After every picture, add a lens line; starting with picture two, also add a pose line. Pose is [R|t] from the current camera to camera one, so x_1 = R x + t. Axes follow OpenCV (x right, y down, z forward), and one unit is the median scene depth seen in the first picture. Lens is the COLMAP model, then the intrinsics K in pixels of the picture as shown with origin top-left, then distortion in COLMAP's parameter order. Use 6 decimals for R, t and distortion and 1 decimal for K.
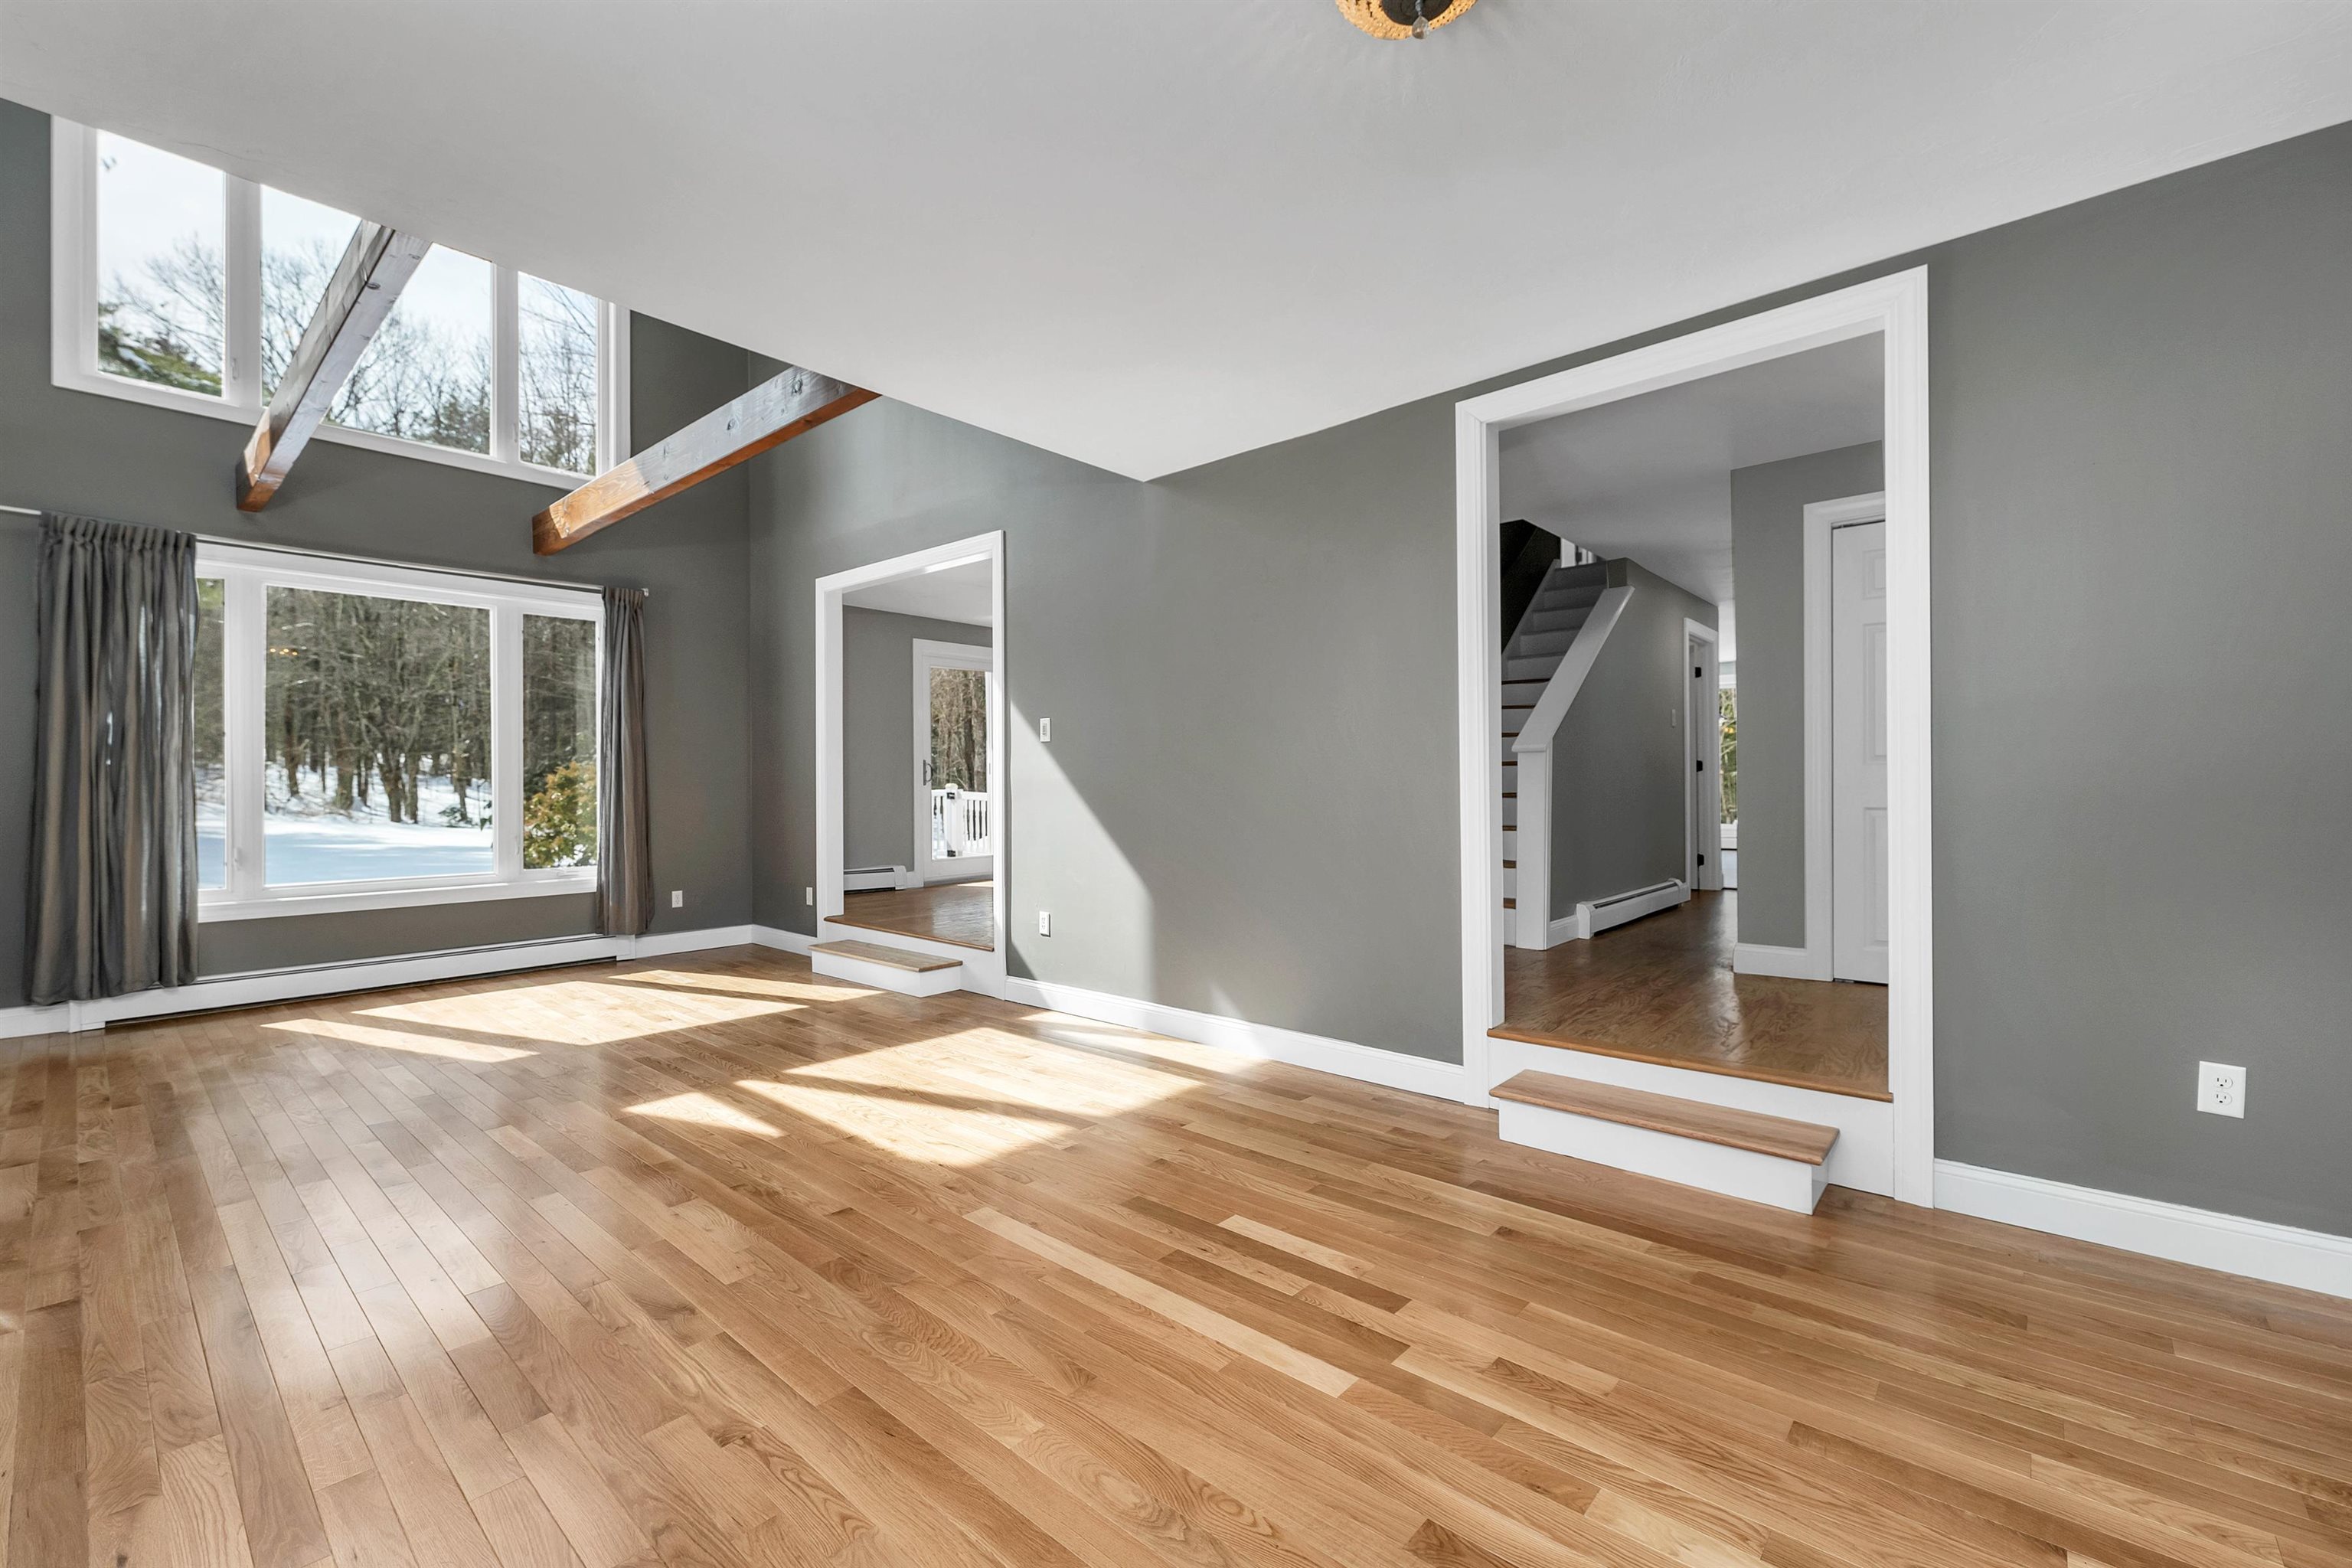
lens RADIAL K [[978.3, 0, 1182.3], [0, 978.3, 782.1], [0, 0, 1]] dist [-0.000847, -0.000529]
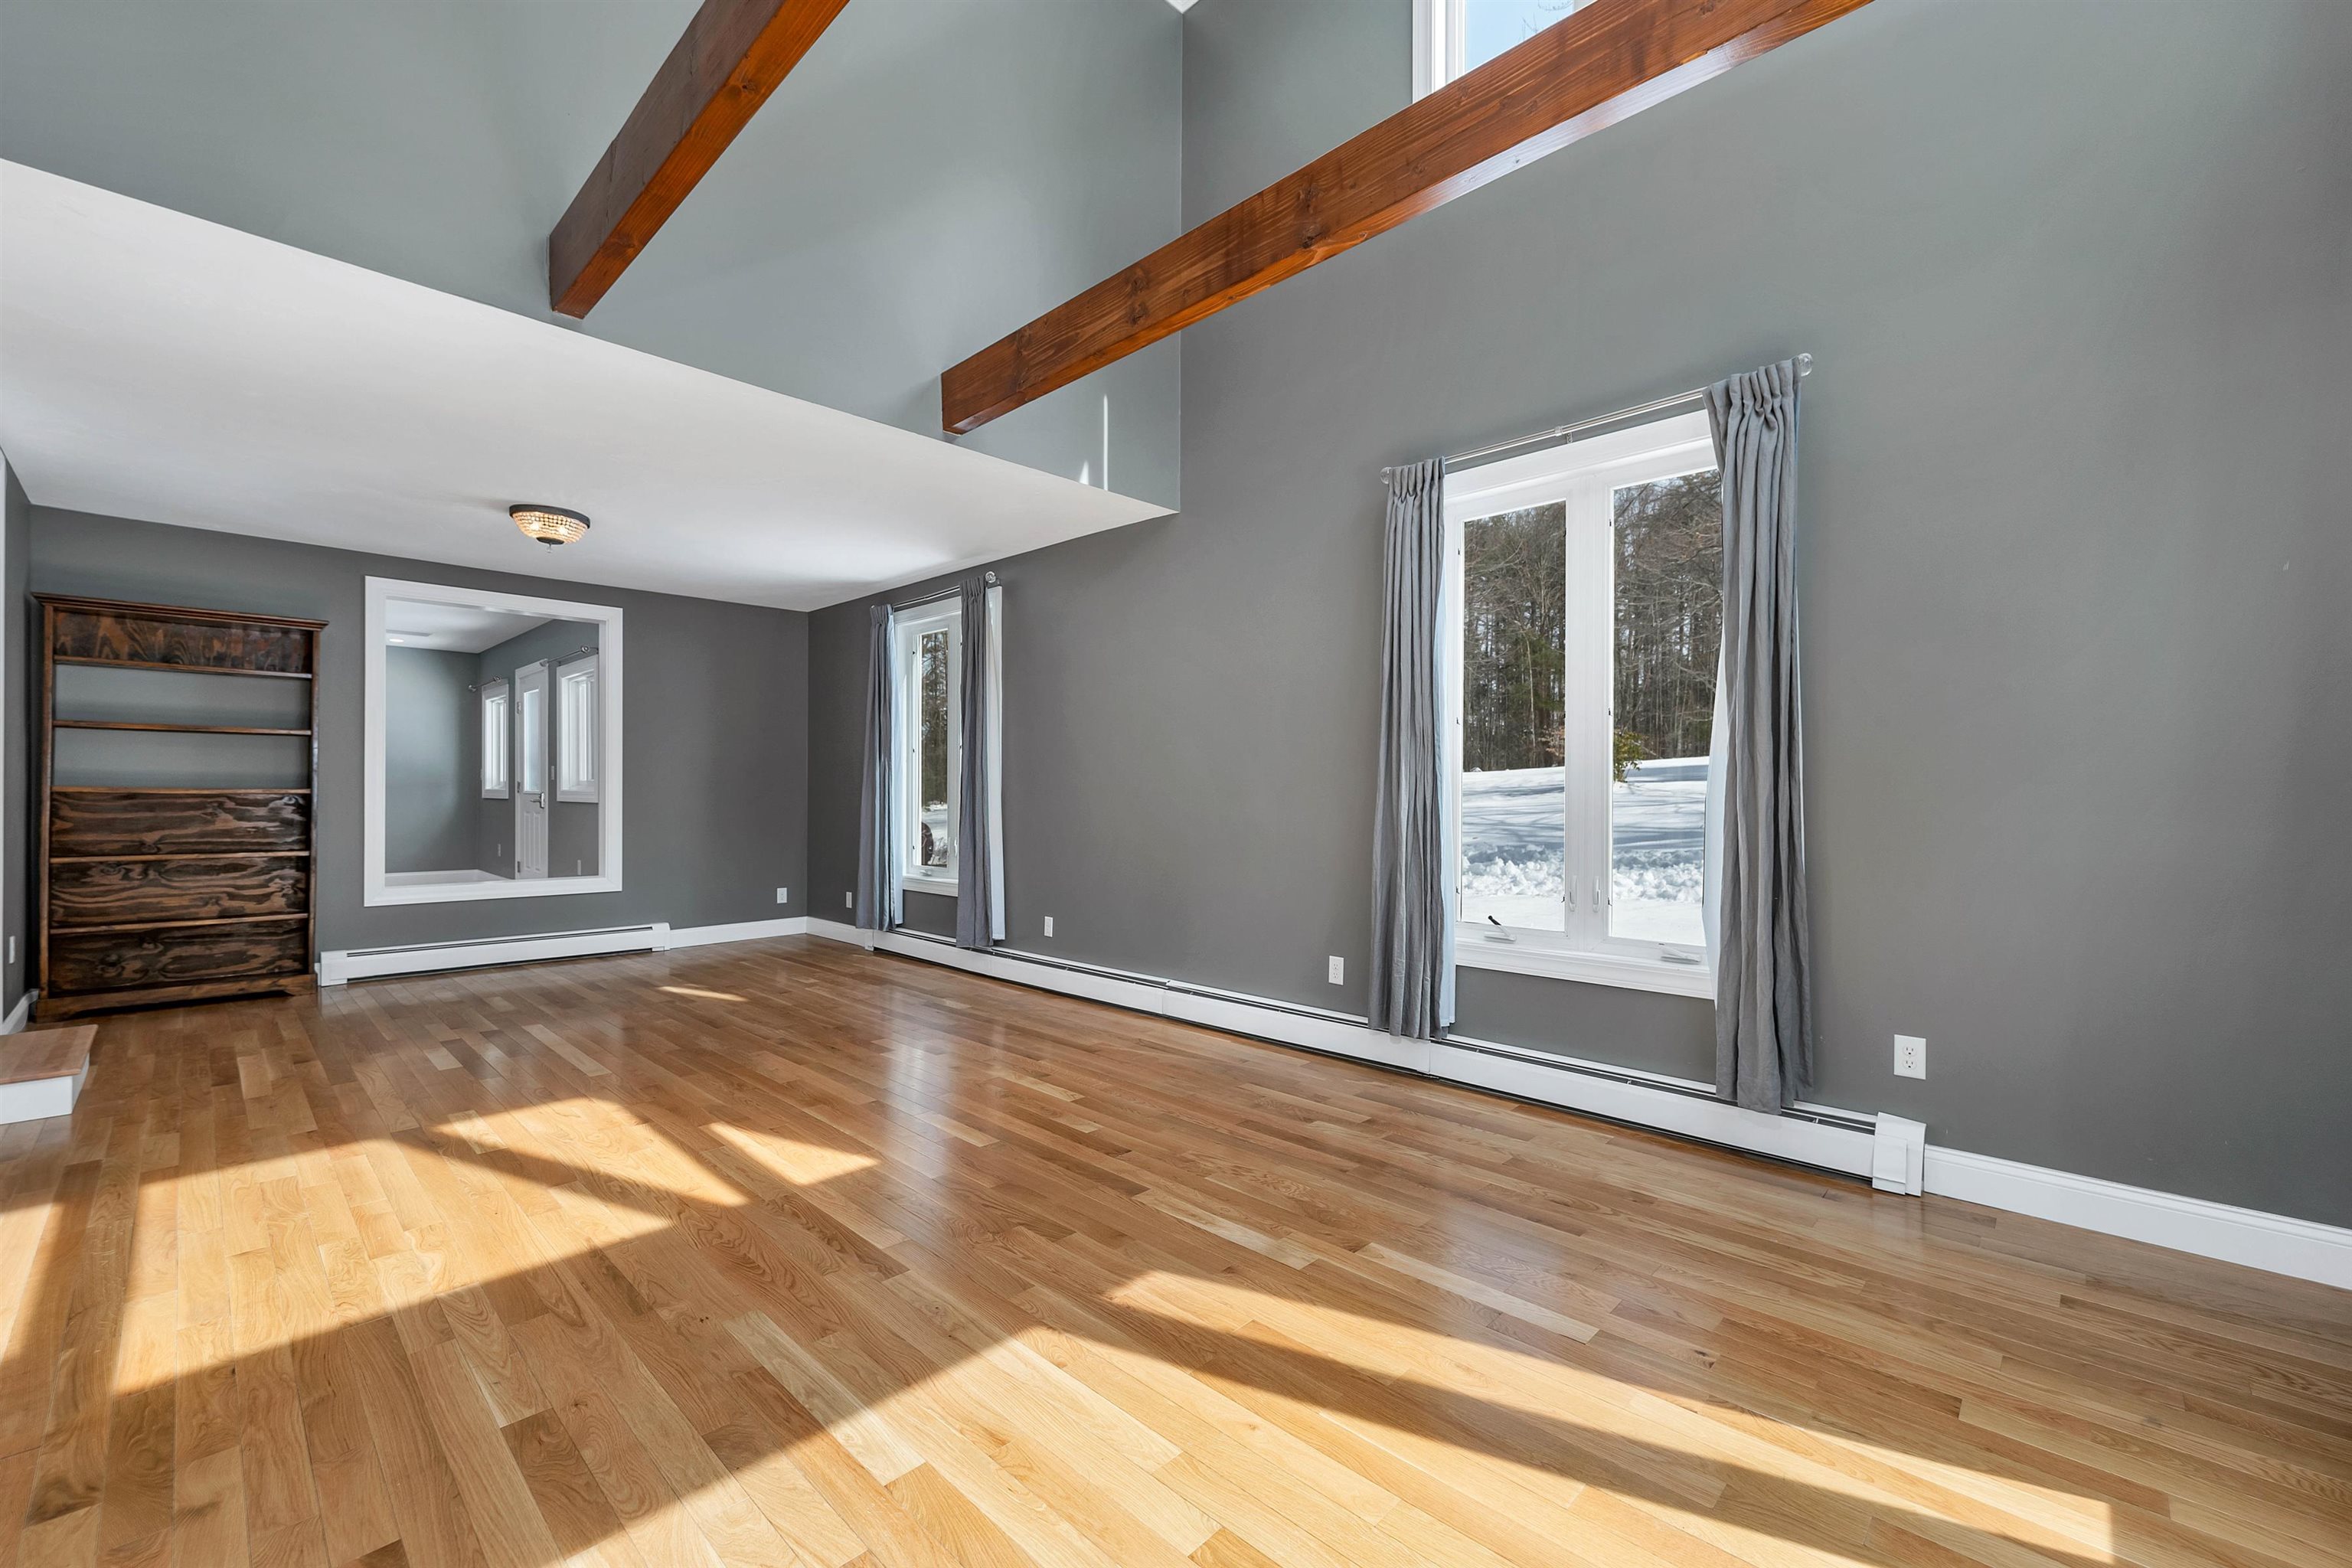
lens RADIAL K [[976.2, 0, 1176.0], [0, 976.2, 784.0], [0, 0, 1]] dist [0.001345, 0.000428]
pose [[-0.998667, 0.005206, 0.051346, -0.629532], [0.004643, 0.999928, -0.011091, 0.009670], [-0.051400, -0.010838, -0.998619, 1.318639]]
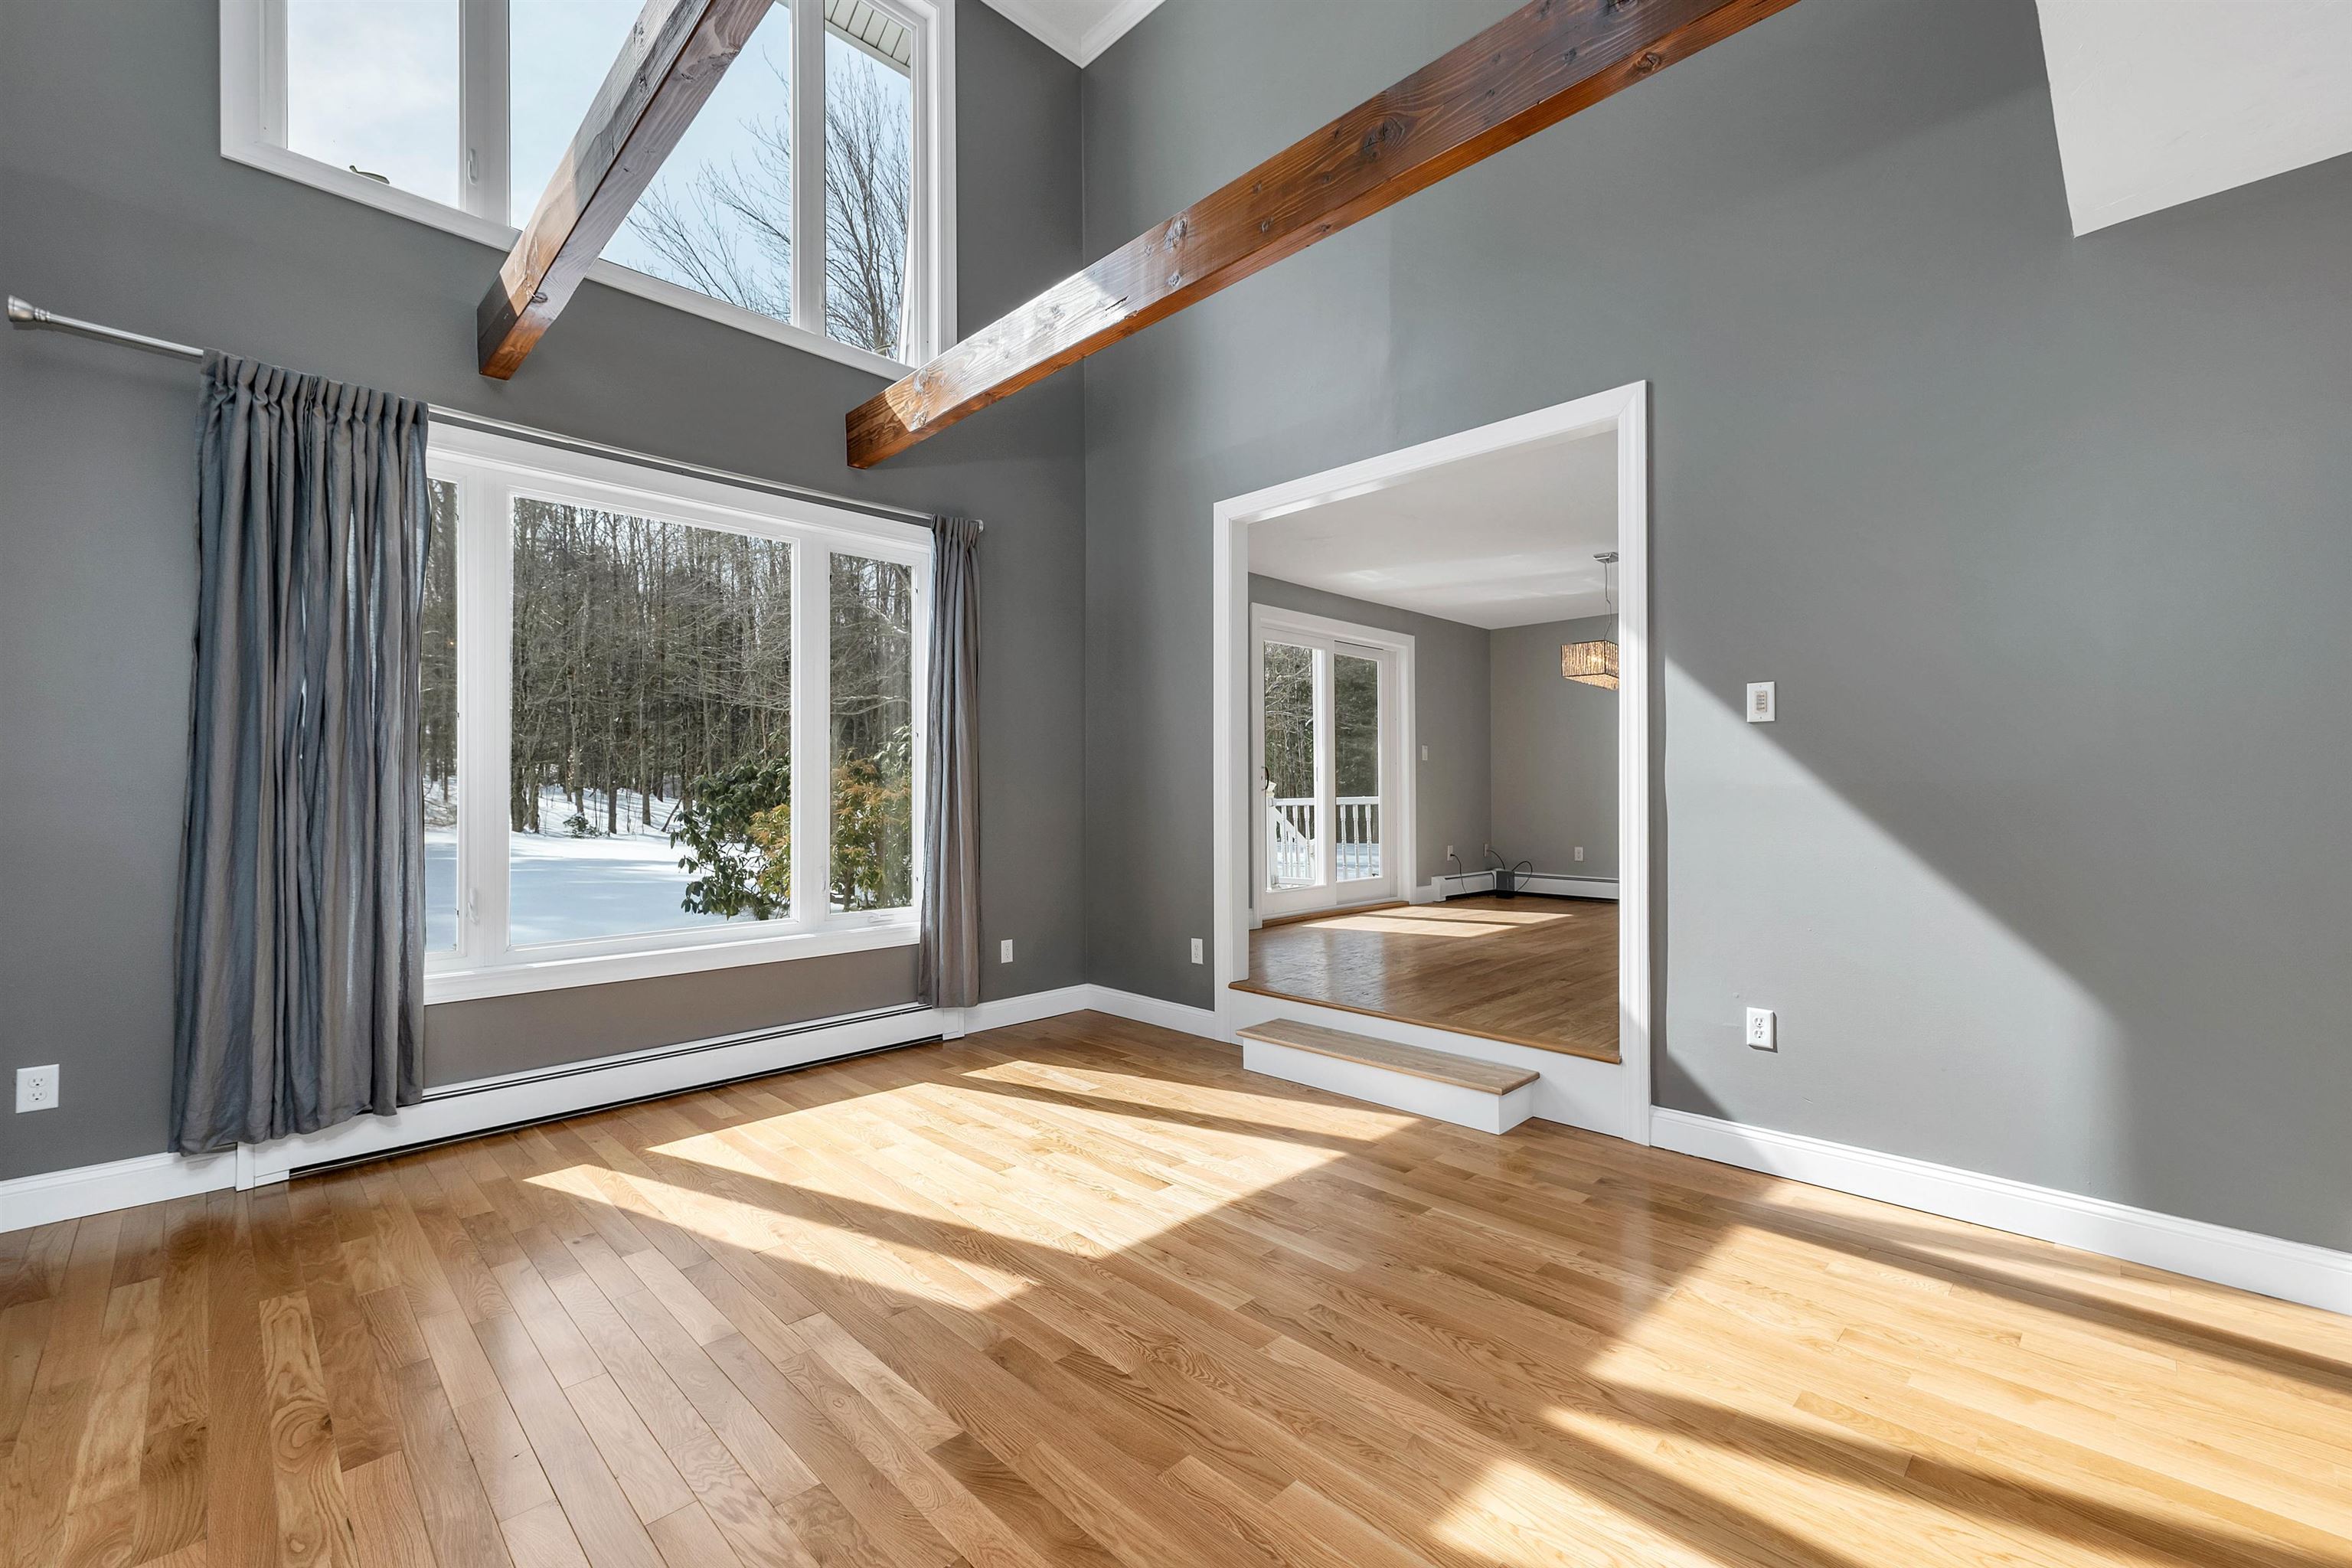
lens RADIAL K [[976.2, 0, 1176.0], [0, 976.2, 784.0], [0, 0, 1]] dist [0.001345, 0.000428]
pose [[0.997213, 0.001009, -0.074597, -0.467985], [-0.001713, 0.999955, -0.009368, 0.002796], [0.074584, 0.009470, 0.997170, 0.395609]]
